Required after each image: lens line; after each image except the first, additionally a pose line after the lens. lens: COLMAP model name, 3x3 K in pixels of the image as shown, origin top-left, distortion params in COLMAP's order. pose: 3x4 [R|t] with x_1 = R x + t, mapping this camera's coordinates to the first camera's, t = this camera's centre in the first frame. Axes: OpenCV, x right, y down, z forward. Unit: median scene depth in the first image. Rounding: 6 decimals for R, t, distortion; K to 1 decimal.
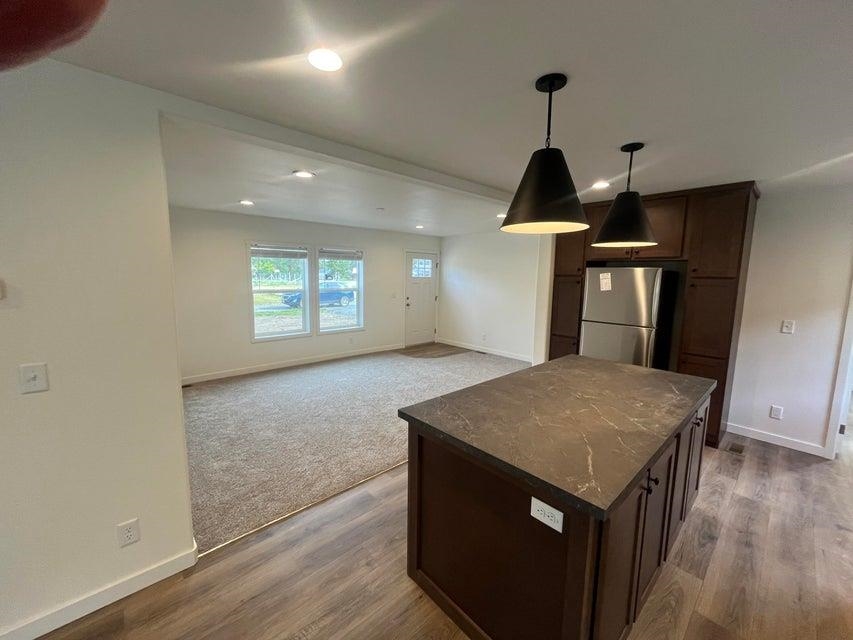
lens RADIAL K [[344.2, 0, 422.8], [0, 344.2, 316.6], [0, 0, 1]] dist [-0.005100, 0.000688]
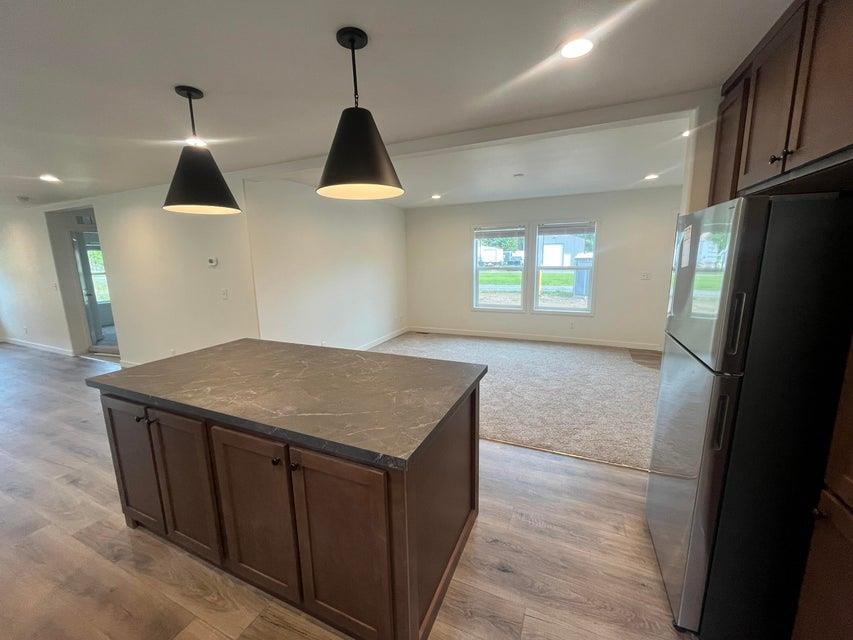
lens RADIAL K [[344.2, 0, 424.7], [0, 344.2, 318.0], [0, 0, 1]] dist [-0.005100, 0.000688]
pose [[0.399339, 0.139465, -0.906133, 0.536750], [-0.087054, 0.989664, 0.113956, -0.022409], [0.912661, 0.033376, 0.407353, 0.356663]]
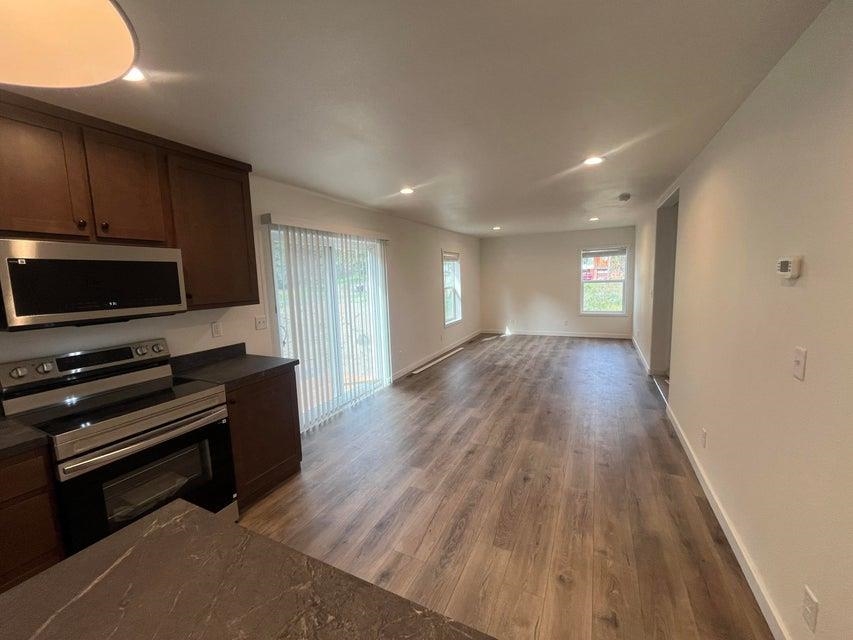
lens RADIAL K [[344.2, 0, 423.4], [0, 344.2, 316.5], [0, 0, 1]] dist [-0.005100, 0.000688]
pose [[-0.931641, 0.059270, -0.358513, 0.038414], [-0.024838, 0.973914, 0.225554, -0.034085], [0.362530, 0.219041, -0.905866, 0.382144]]
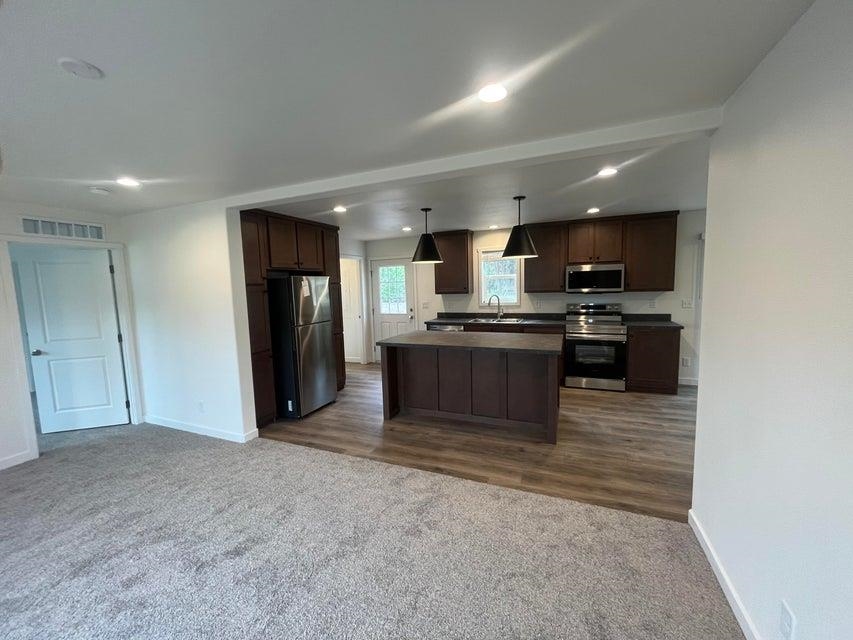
lens RADIAL K [[344.2, 0, 424.8], [0, 344.2, 317.3], [0, 0, 1]] dist [-0.005100, 0.000688]
pose [[-0.420729, -0.090812, 0.902630, -0.444698], [0.136367, 0.977341, 0.161892, -0.092494], [-0.896879, 0.191201, -0.398812, 0.749551]]
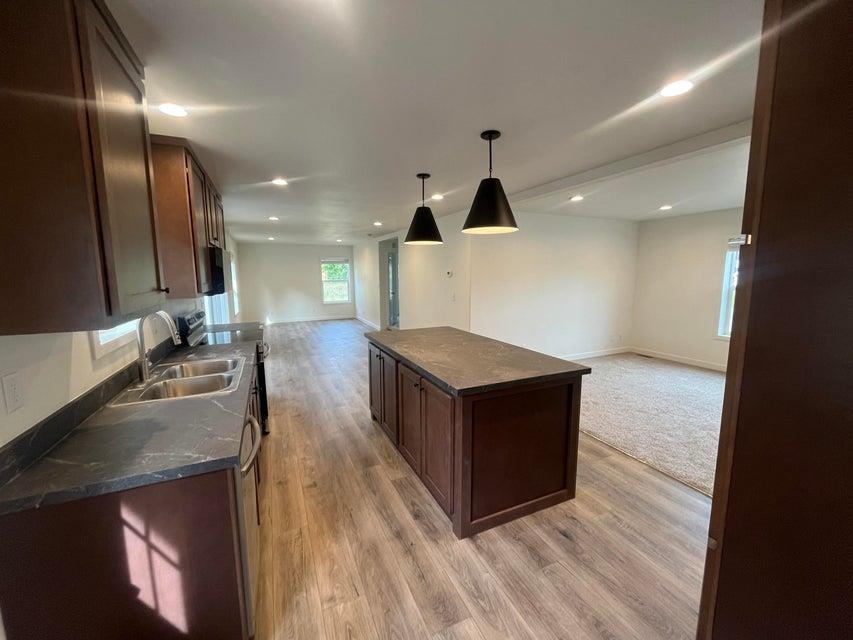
lens RADIAL K [[344.2, 0, 425.2], [0, 344.2, 318.2], [0, 0, 1]] dist [-0.005100, 0.000688]
pose [[-0.304670, 0.112223, -0.945823, 0.687913], [-0.117220, 0.981067, 0.154164, -0.036966], [0.945217, 0.157839, -0.285747, 0.484594]]
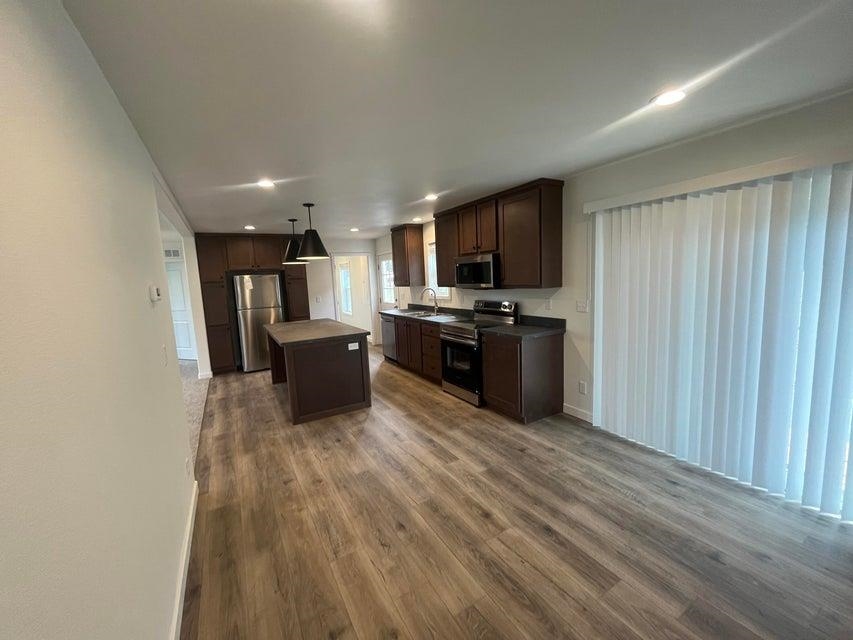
lens RADIAL K [[344.2, 0, 425.3], [0, 344.2, 317.4], [0, 0, 1]] dist [-0.005100, 0.000688]
pose [[0.206707, -0.141130, 0.968171, -0.598514], [0.170624, 0.979579, 0.106364, 0.015946], [-0.963410, 0.143206, 0.226566, -0.101803]]
